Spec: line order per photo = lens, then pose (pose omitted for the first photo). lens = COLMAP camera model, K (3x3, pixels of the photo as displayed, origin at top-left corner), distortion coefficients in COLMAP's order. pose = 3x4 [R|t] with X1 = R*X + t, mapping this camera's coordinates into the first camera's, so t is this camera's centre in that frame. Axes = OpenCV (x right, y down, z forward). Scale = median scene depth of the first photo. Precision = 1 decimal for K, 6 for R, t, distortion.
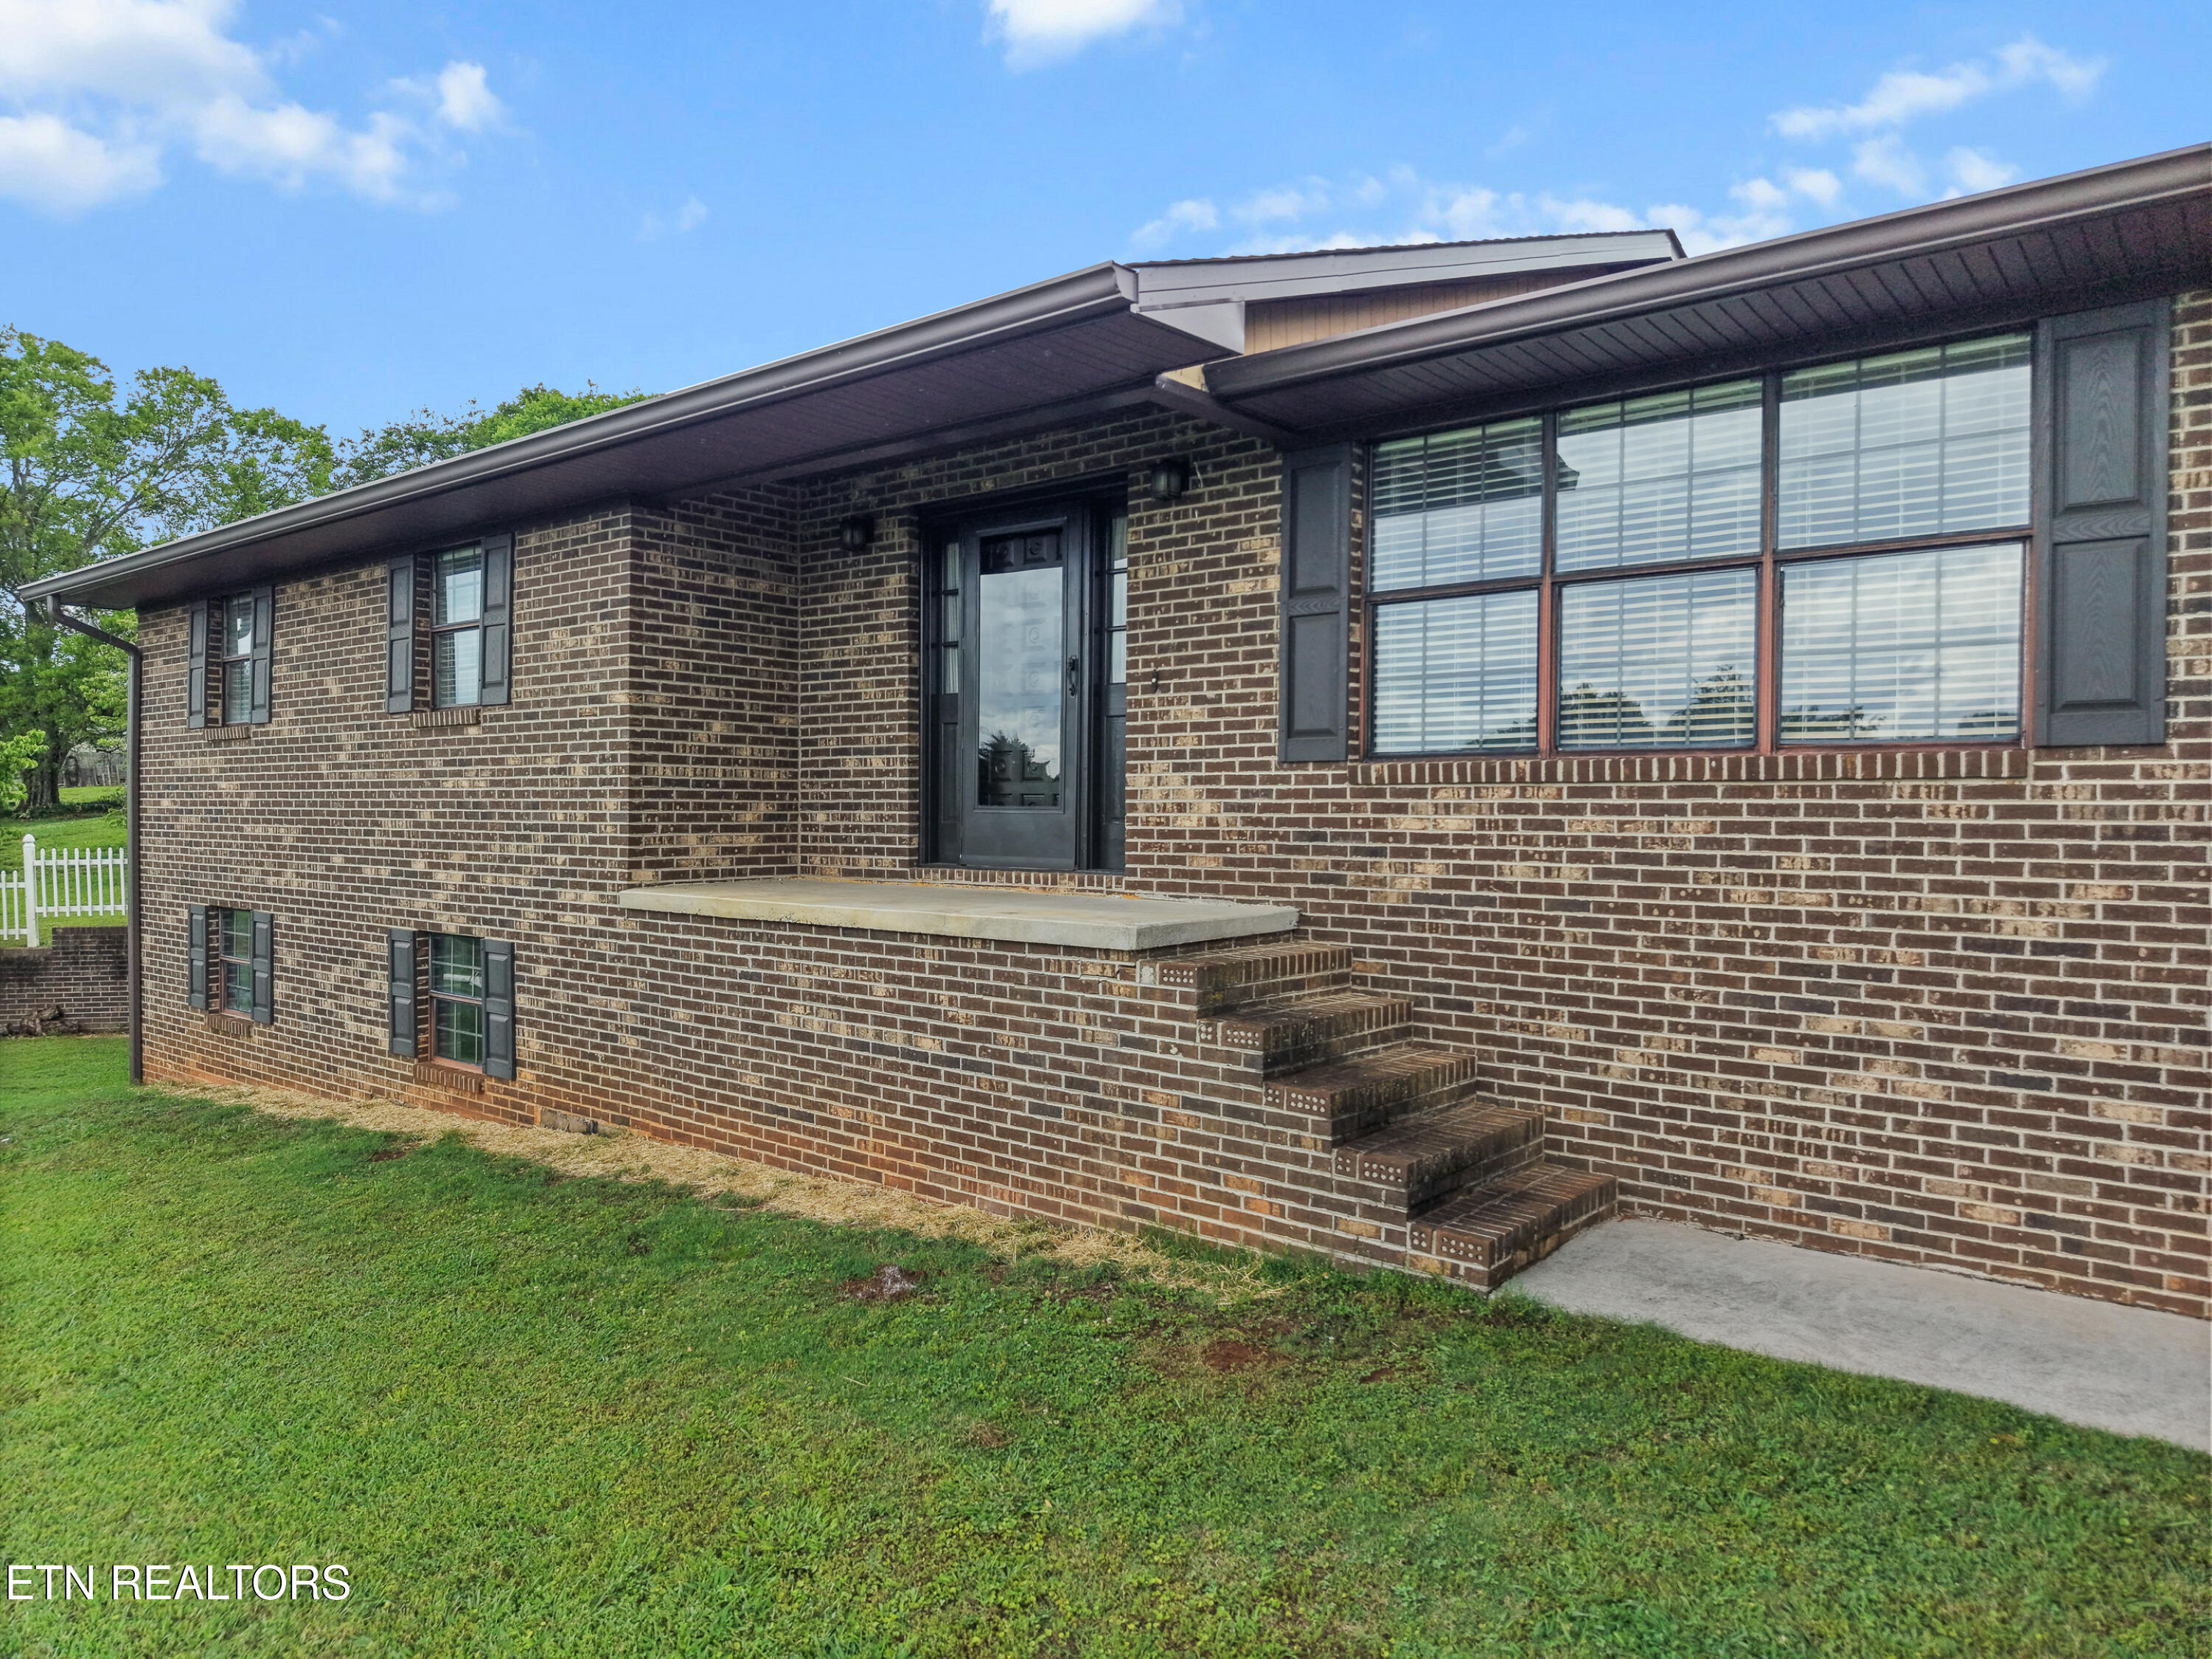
lens RADIAL K [[1456.5, 0, 1106.0], [0, 1456.5, 829.5], [0, 0, 1]] dist [0.061220, -0.089178]
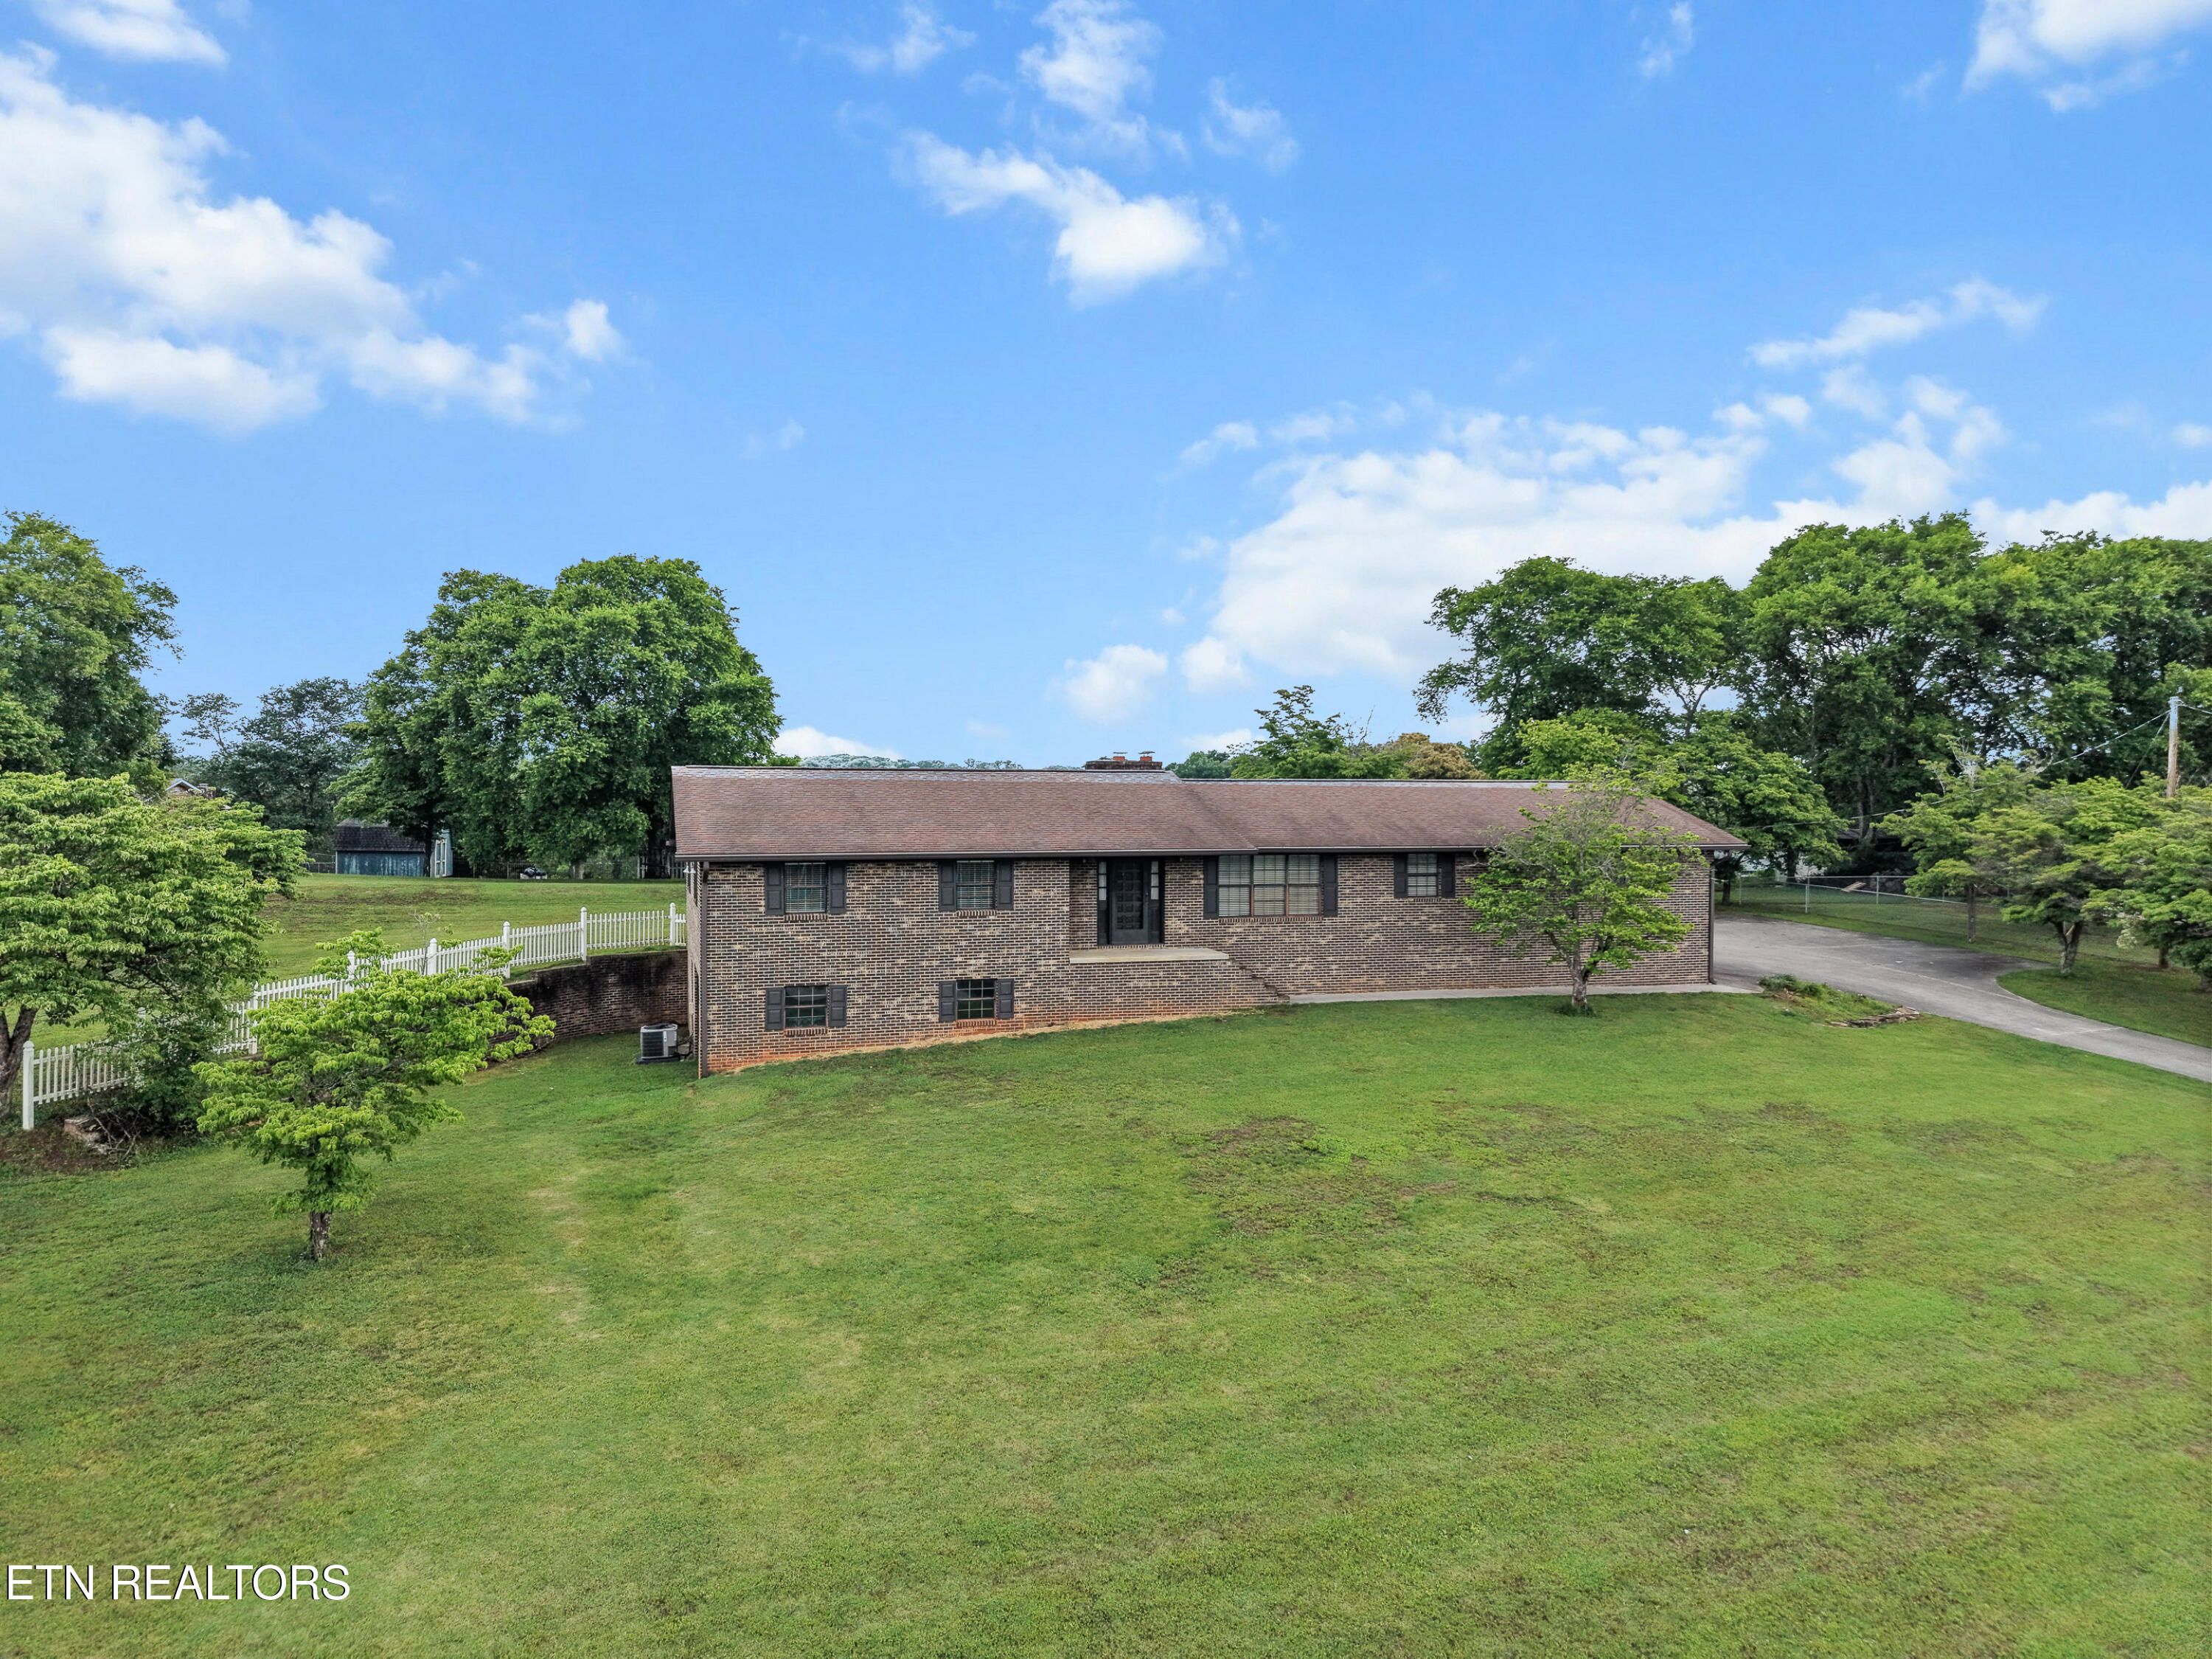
lens RADIAL K [[1462.5, 0, 1091.7], [0, 1462.5, 745.9], [0, 0, 1]] dist [0.149915, -0.275639]
pose [[0.559604, 0.022557, 0.828453, -4.119170], [0.012889, 0.999272, -0.035914, -0.445903], [-0.828660, 0.030775, 0.558906, -1.442277]]
